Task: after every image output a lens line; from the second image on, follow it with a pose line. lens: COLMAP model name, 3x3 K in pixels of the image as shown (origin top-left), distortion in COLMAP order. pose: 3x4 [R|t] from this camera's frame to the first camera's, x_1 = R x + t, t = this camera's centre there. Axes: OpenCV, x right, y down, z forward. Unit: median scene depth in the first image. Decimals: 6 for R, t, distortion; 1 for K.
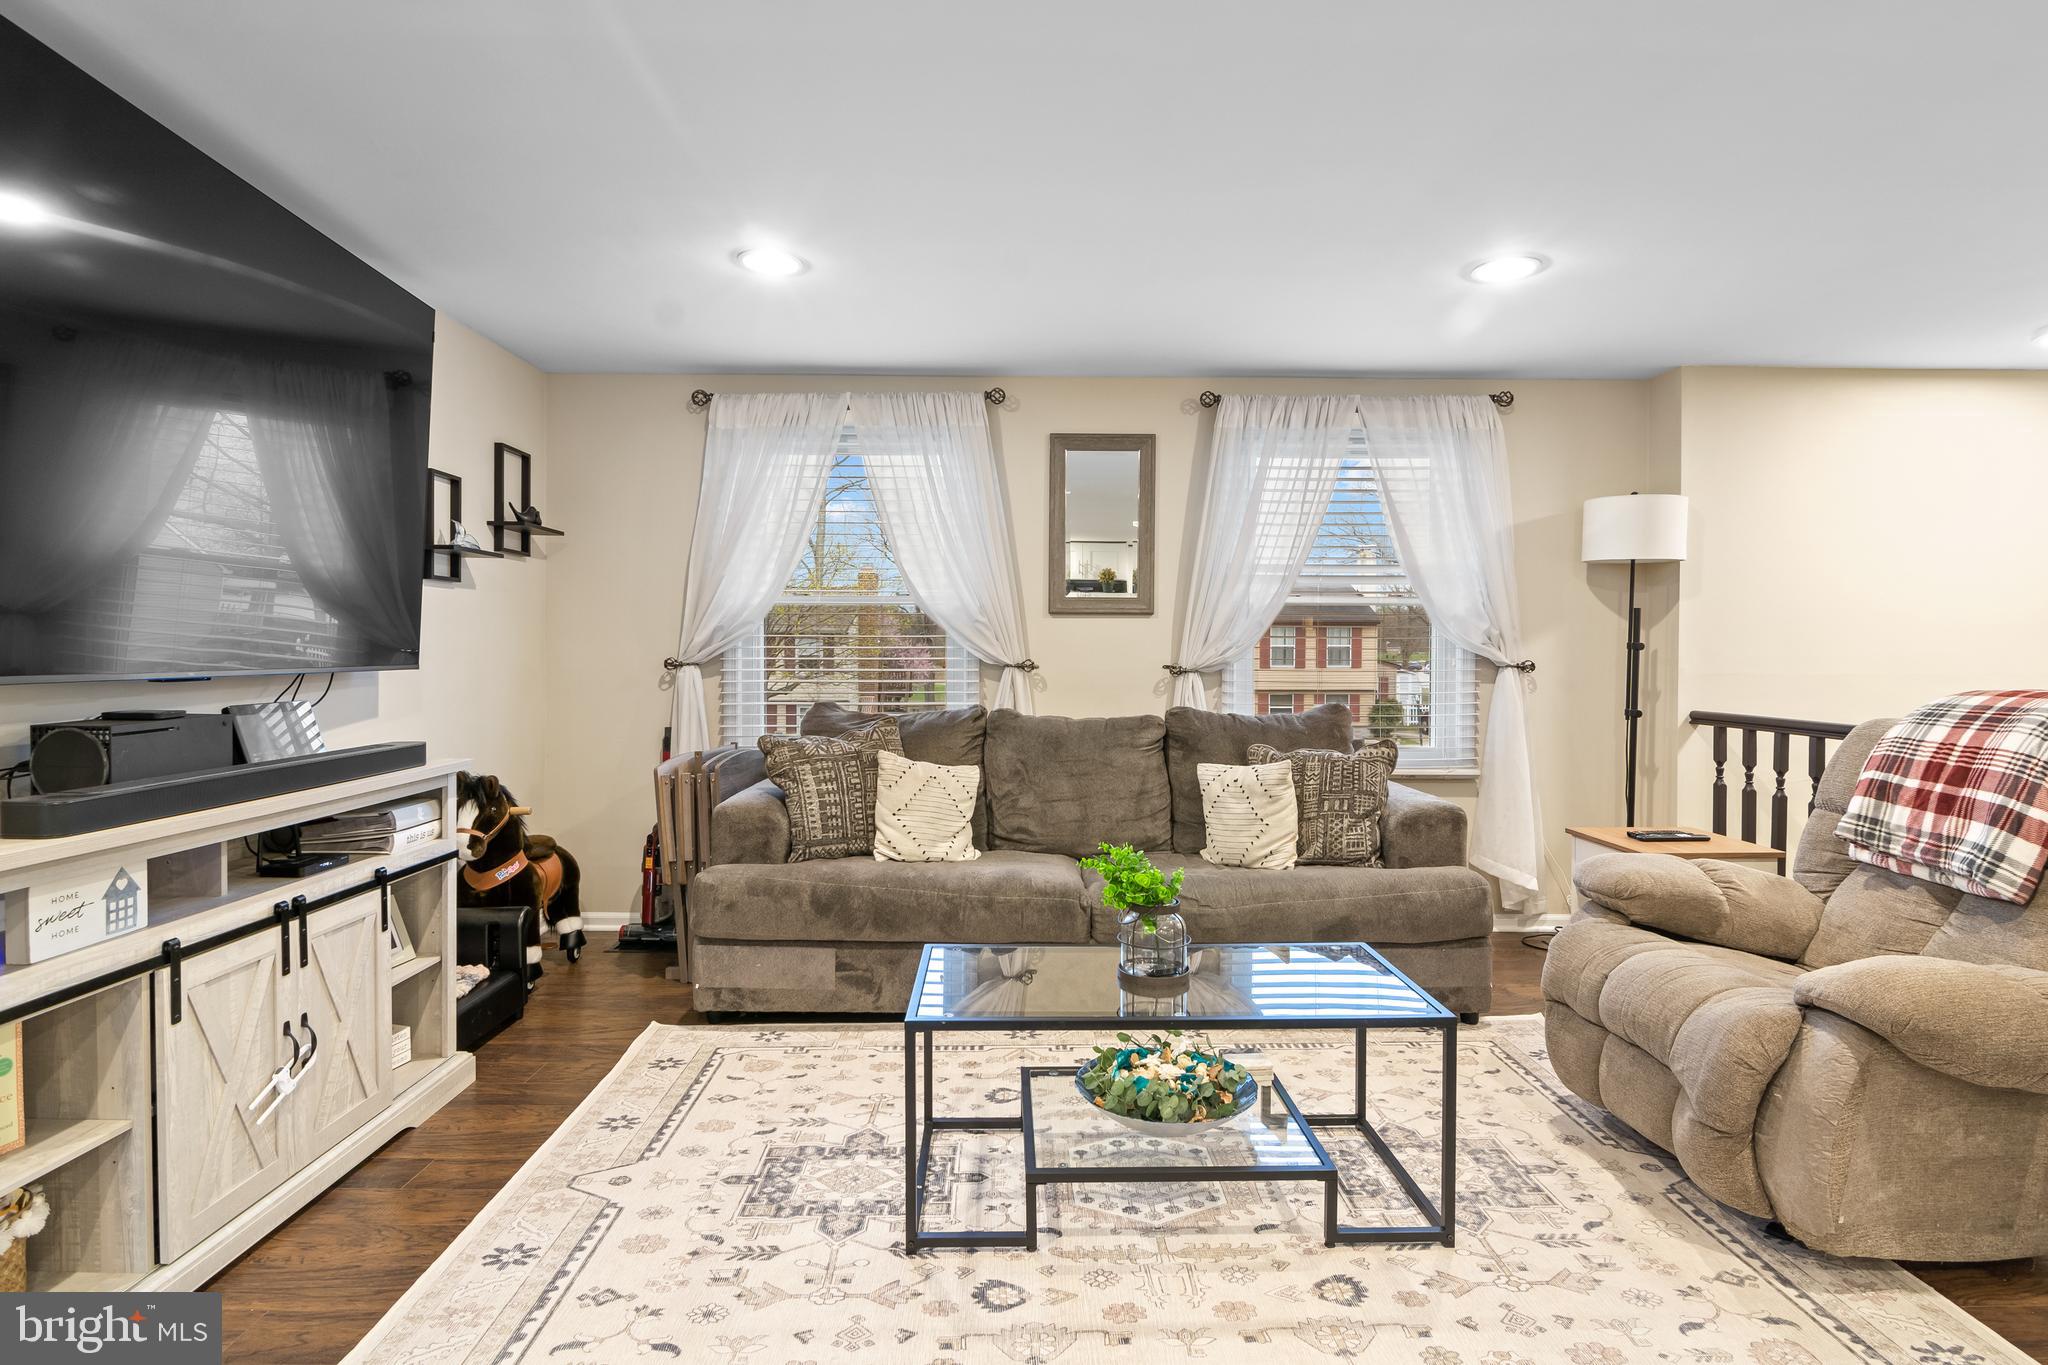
lens RADIAL K [[1023.1, 0, 1024.1], [0, 1023.1, 655.8], [0, 0, 1]] dist [-0.006221, -0.002591]
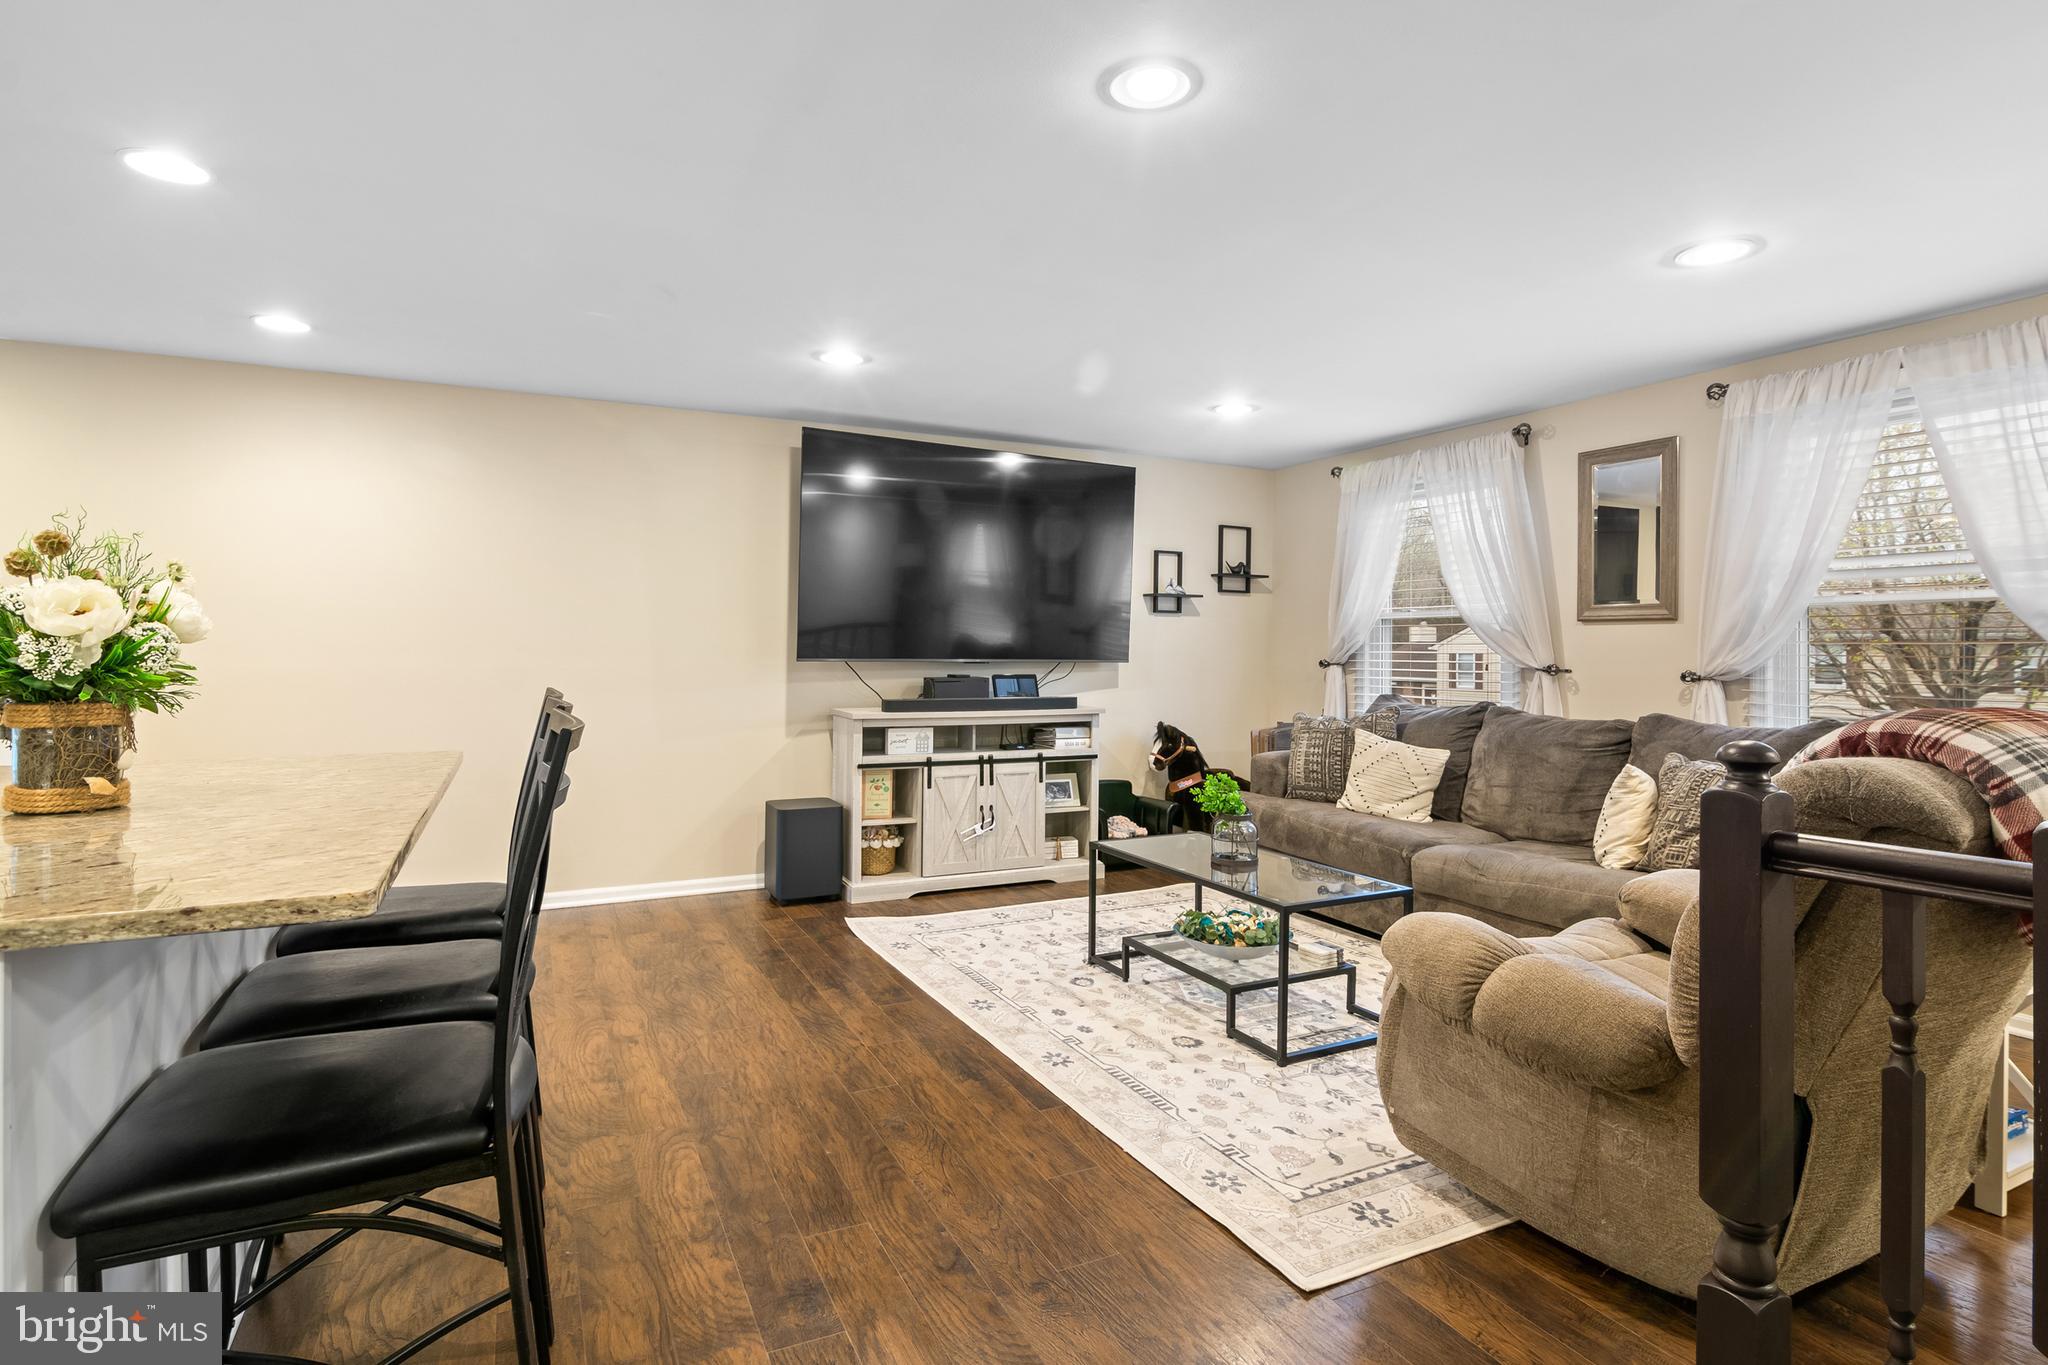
lens RADIAL K [[1029.9, 0, 1022.2], [0, 1029.9, 634.6], [0, 0, 1]] dist [0.003932, -0.008451]
pose [[0.432314, -0.012271, -0.901640, 0.848791], [-0.014961, 0.999672, -0.020778, 0.003584], [0.901599, 0.022472, 0.431988, 0.016262]]
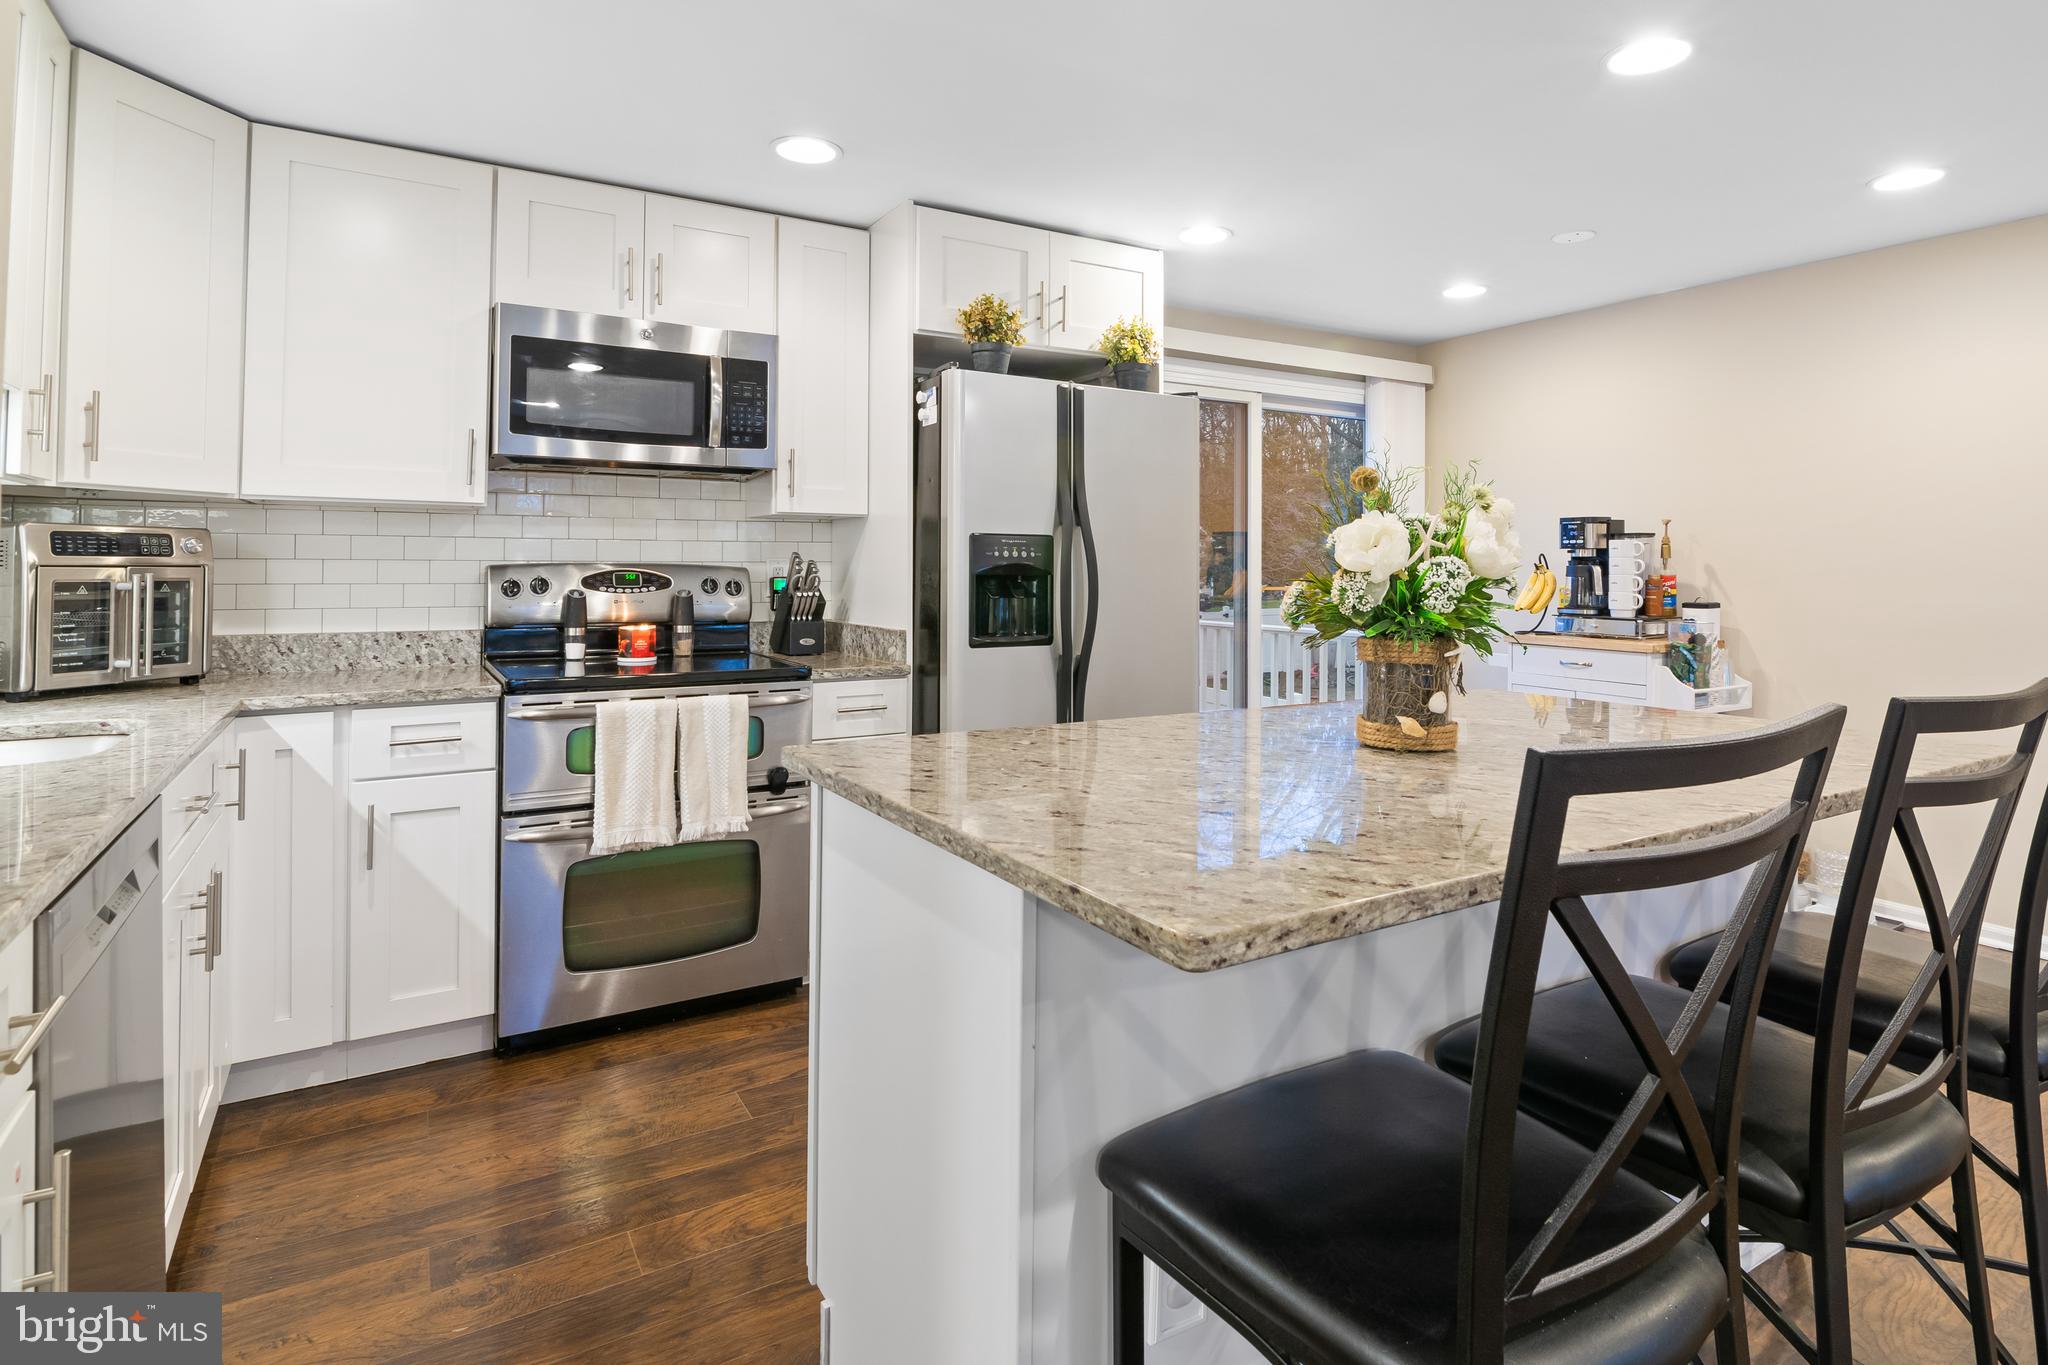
lens RADIAL K [[1052.2, 0, 1026.4], [0, 1052.2, 563.3], [0, 0, 1]] dist [-0.006183, -0.001041]
pose [[-0.858739, -0.007630, -0.512356, 0.642675], [-0.010396, 0.999943, 0.002534, -0.001547], [0.512307, 0.007503, -0.858769, 0.139083]]
